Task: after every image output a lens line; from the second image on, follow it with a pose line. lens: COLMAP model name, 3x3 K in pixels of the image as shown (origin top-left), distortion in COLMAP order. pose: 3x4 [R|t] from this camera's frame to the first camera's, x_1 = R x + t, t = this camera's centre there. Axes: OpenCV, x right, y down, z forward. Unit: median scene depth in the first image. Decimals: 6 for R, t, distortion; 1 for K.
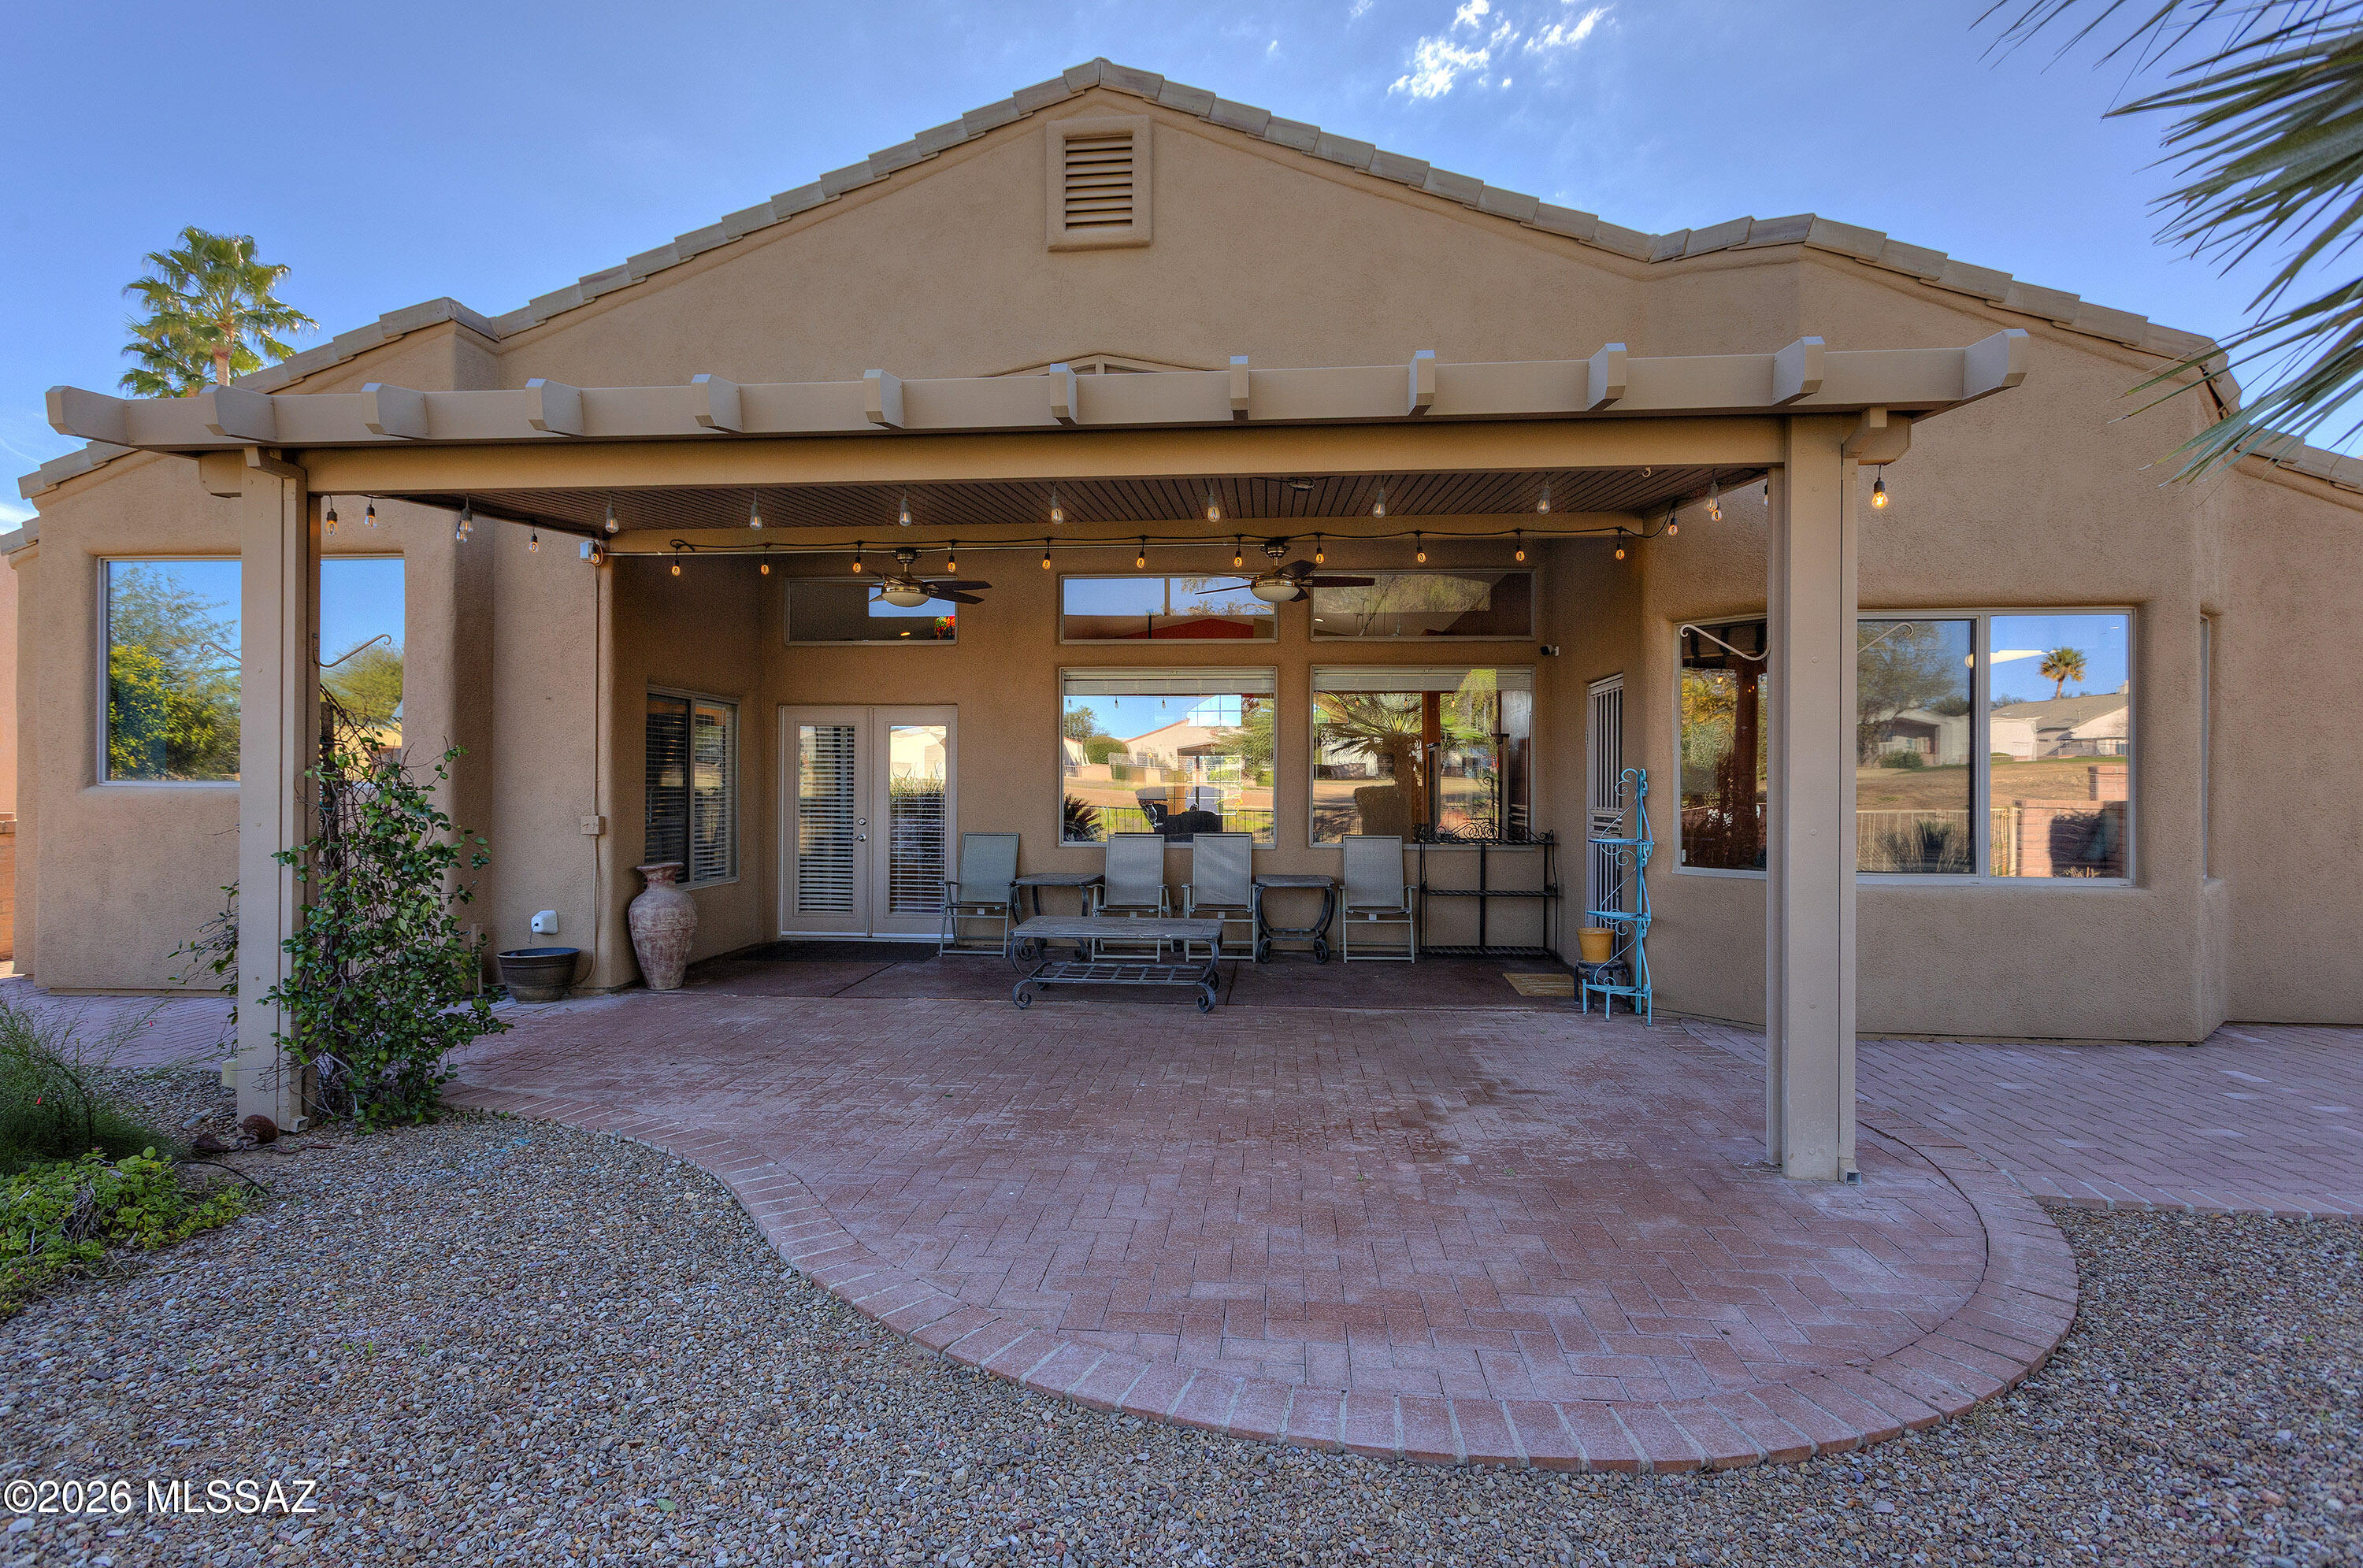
lens RADIAL K [[1112.8, 0, 1181.4], [0, 1112.8, 791.1], [0, 0, 1]] dist [0.004501, 0.001152]
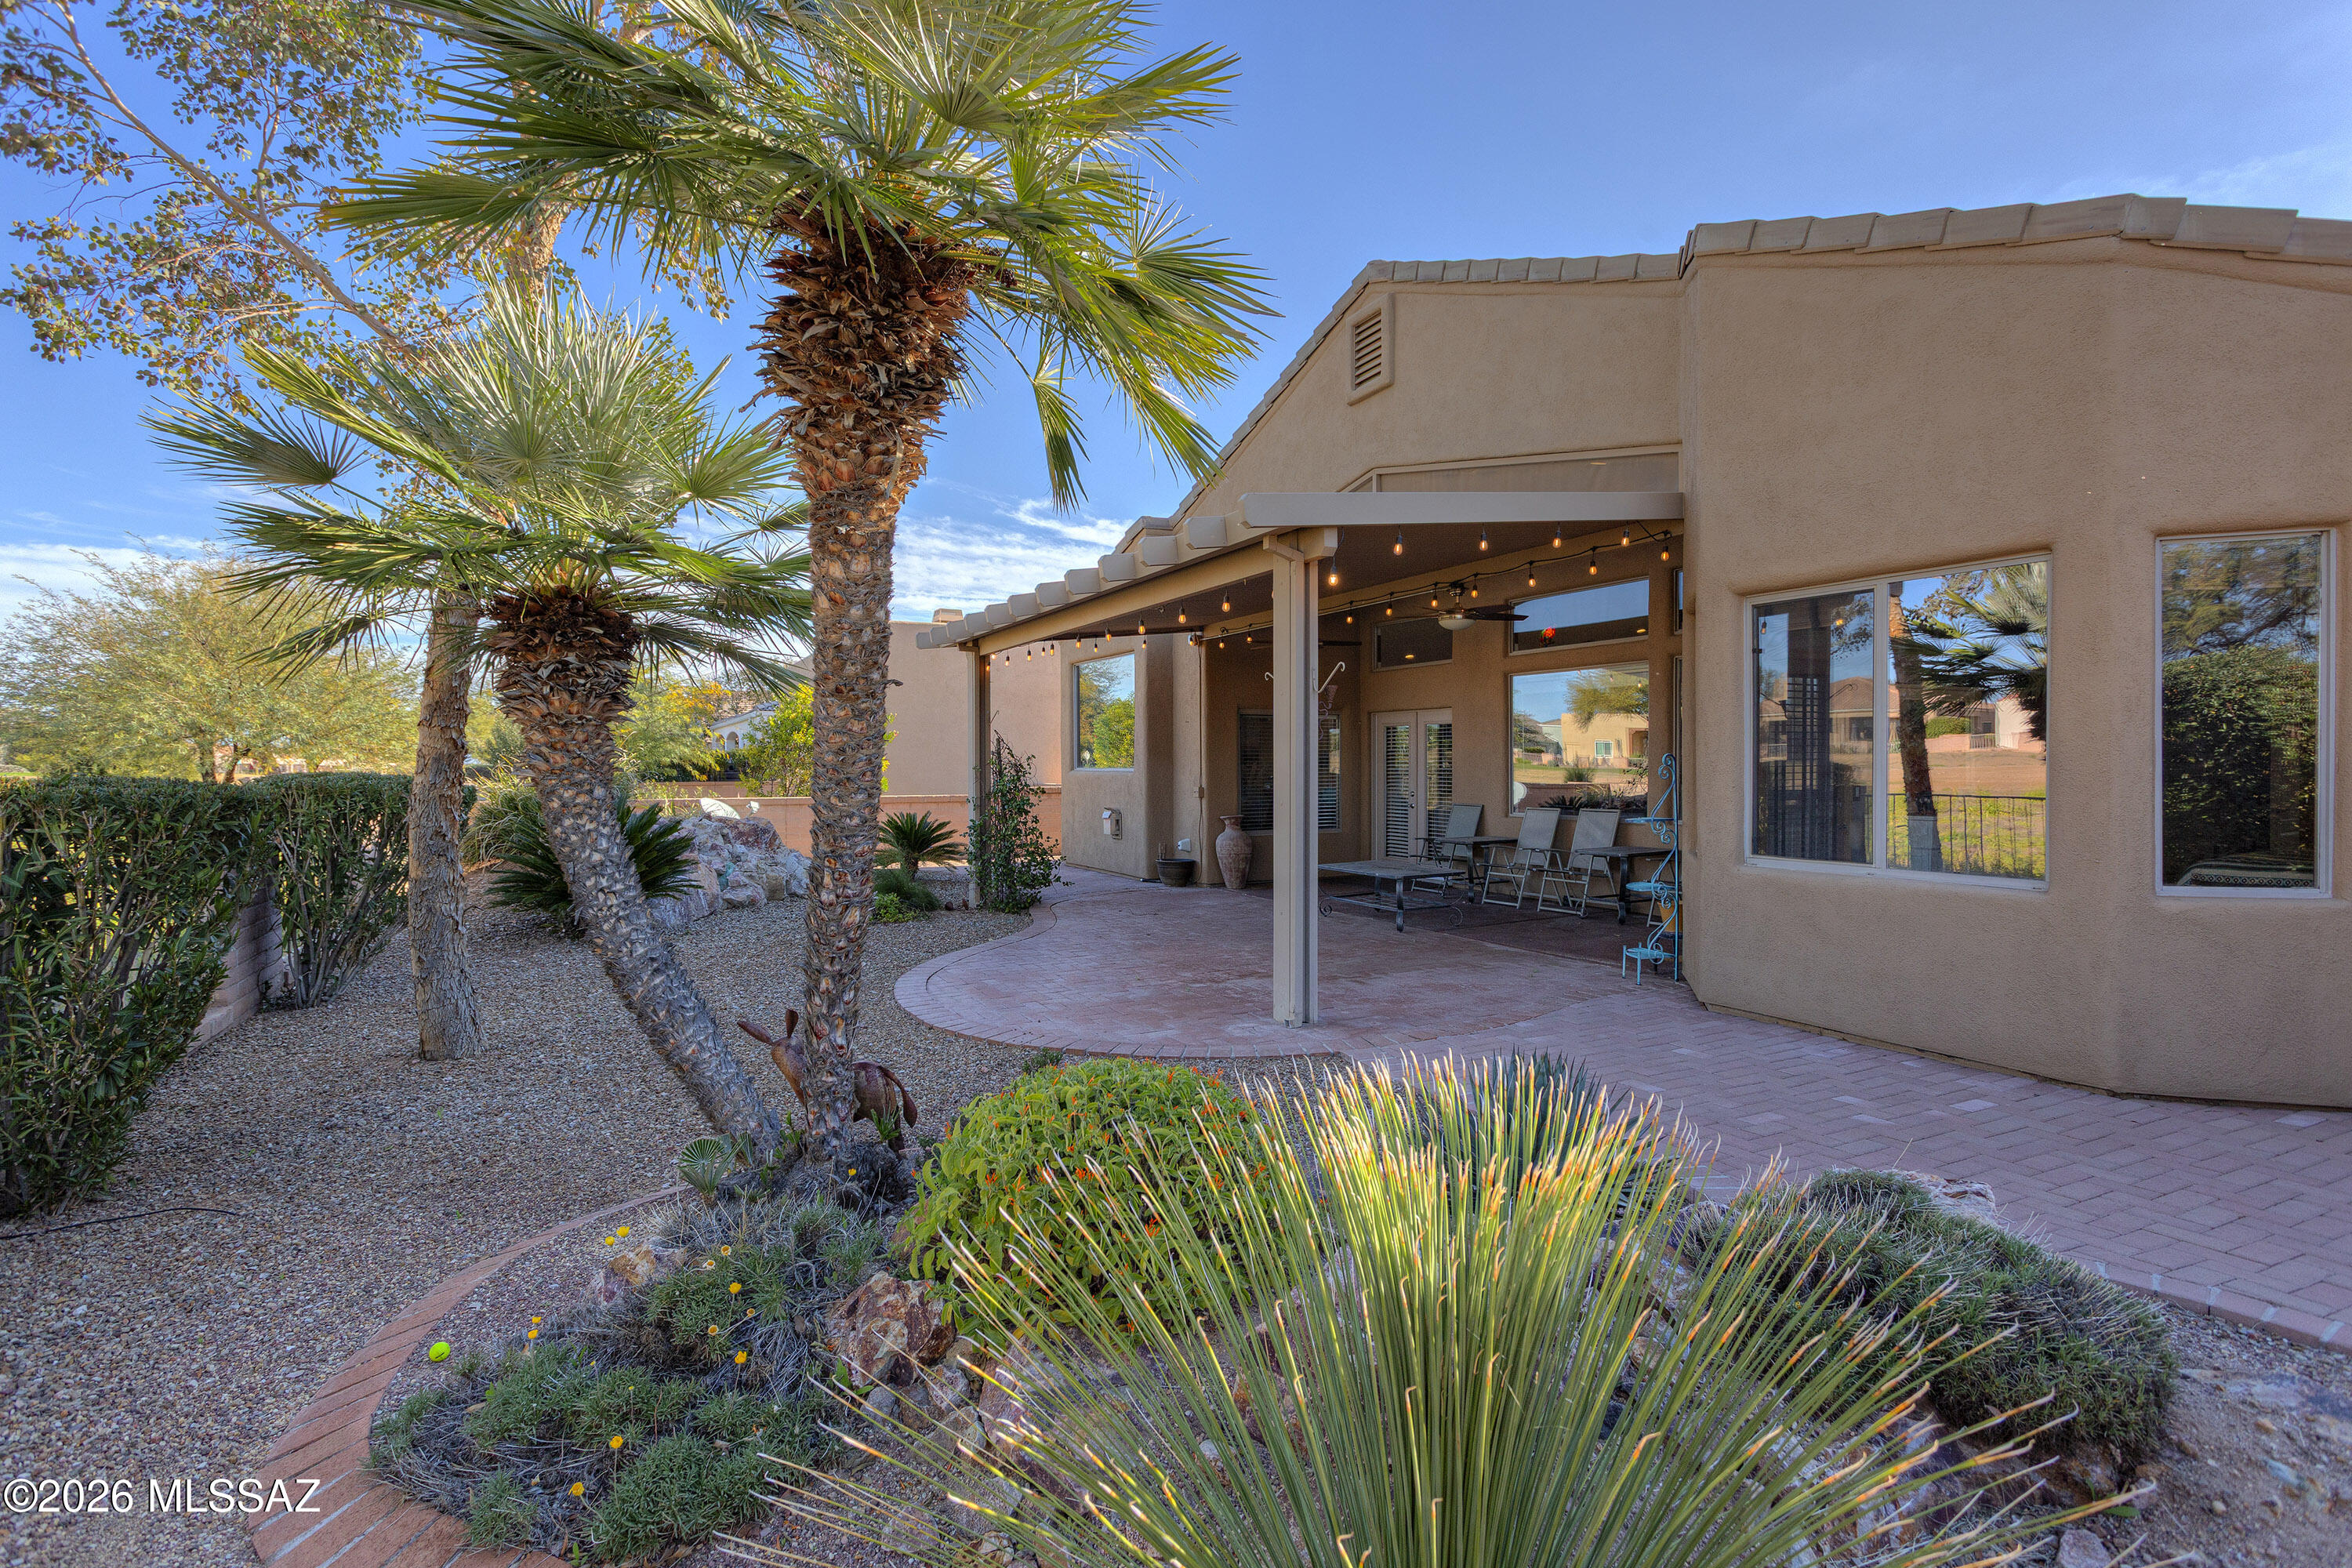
lens RADIAL K [[1193.8, 0, 1181.8], [0, 1193.8, 775.5], [0, 0, 1]] dist [0.006211, 0.000496]
pose [[0.517808, 0.004327, -0.855486, 1.096342], [0.003734, 0.999966, 0.007318, -0.008663], [0.855489, -0.006984, 0.517774, -0.007980]]
